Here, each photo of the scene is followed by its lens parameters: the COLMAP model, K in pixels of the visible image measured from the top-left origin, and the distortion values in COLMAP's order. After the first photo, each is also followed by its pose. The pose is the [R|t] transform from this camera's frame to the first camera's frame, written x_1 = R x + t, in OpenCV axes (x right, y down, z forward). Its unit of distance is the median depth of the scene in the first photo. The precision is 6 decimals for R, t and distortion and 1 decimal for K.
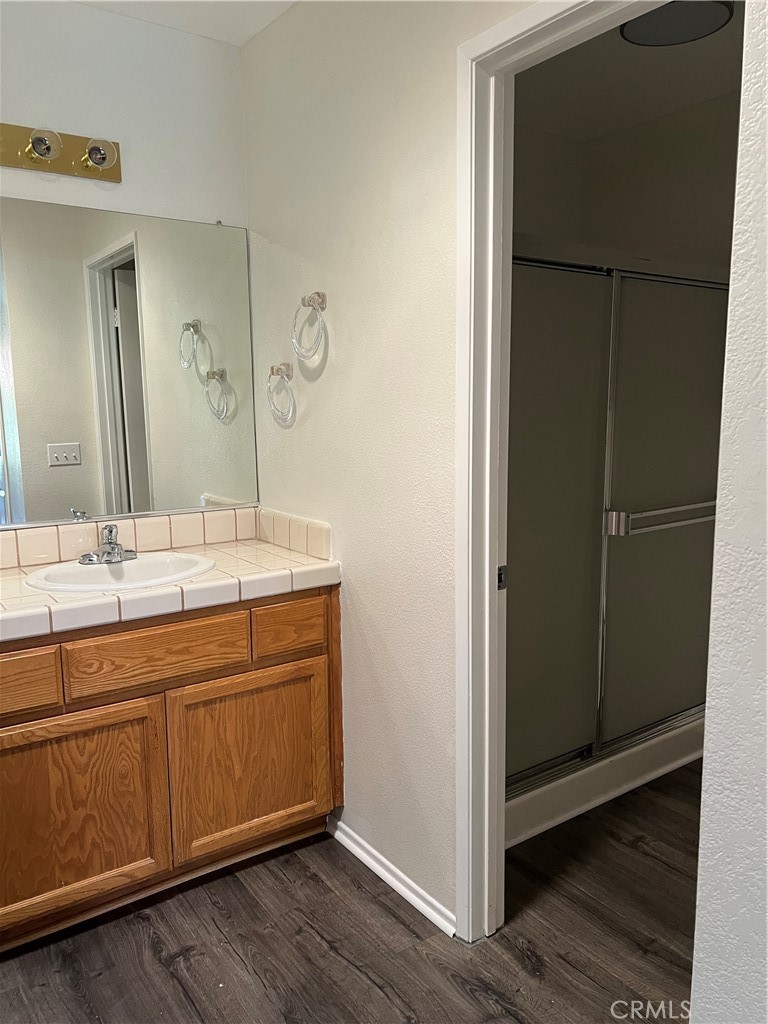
lens RADIAL K [[768.4, 0, 384.0], [0, 768.4, 512.0], [0, 0, 1]] dist [0.005944, -0.004897]
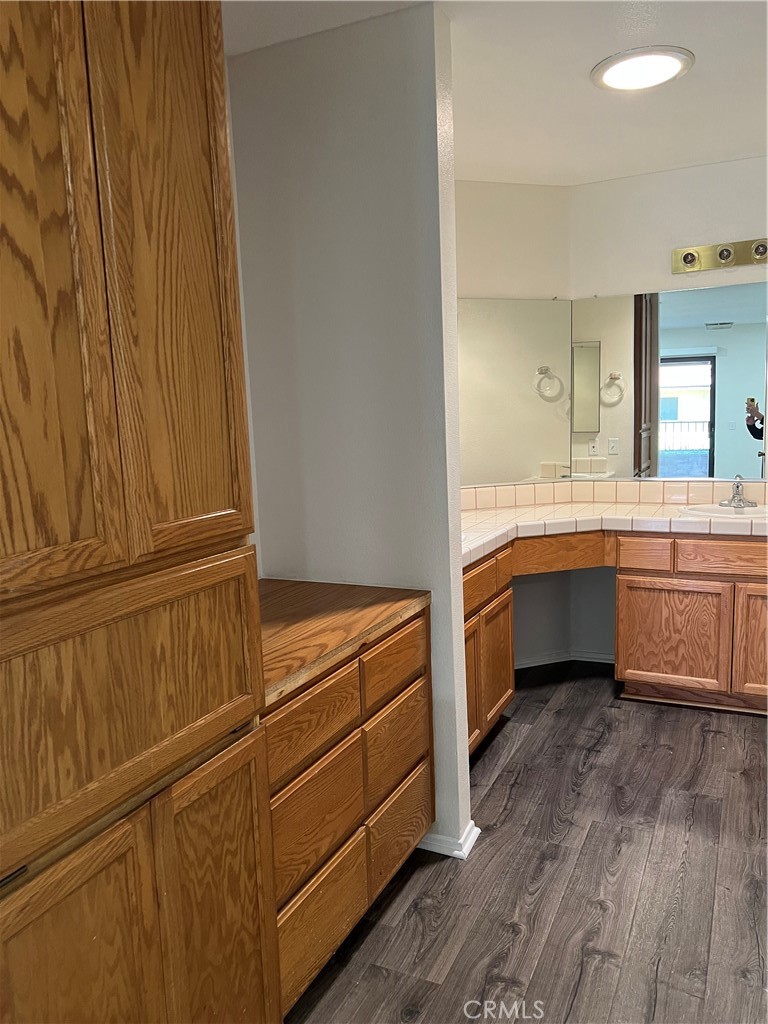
lens RADIAL K [[768.4, 0, 384.0], [0, 768.4, 512.0], [0, 0, 1]] dist [0.005944, -0.004897]
pose [[0.484976, 0.102430, -0.868508, 0.785565], [-0.100638, 0.993056, 0.060923, 0.061162], [0.868717, 0.057859, 0.491917, -0.483510]]
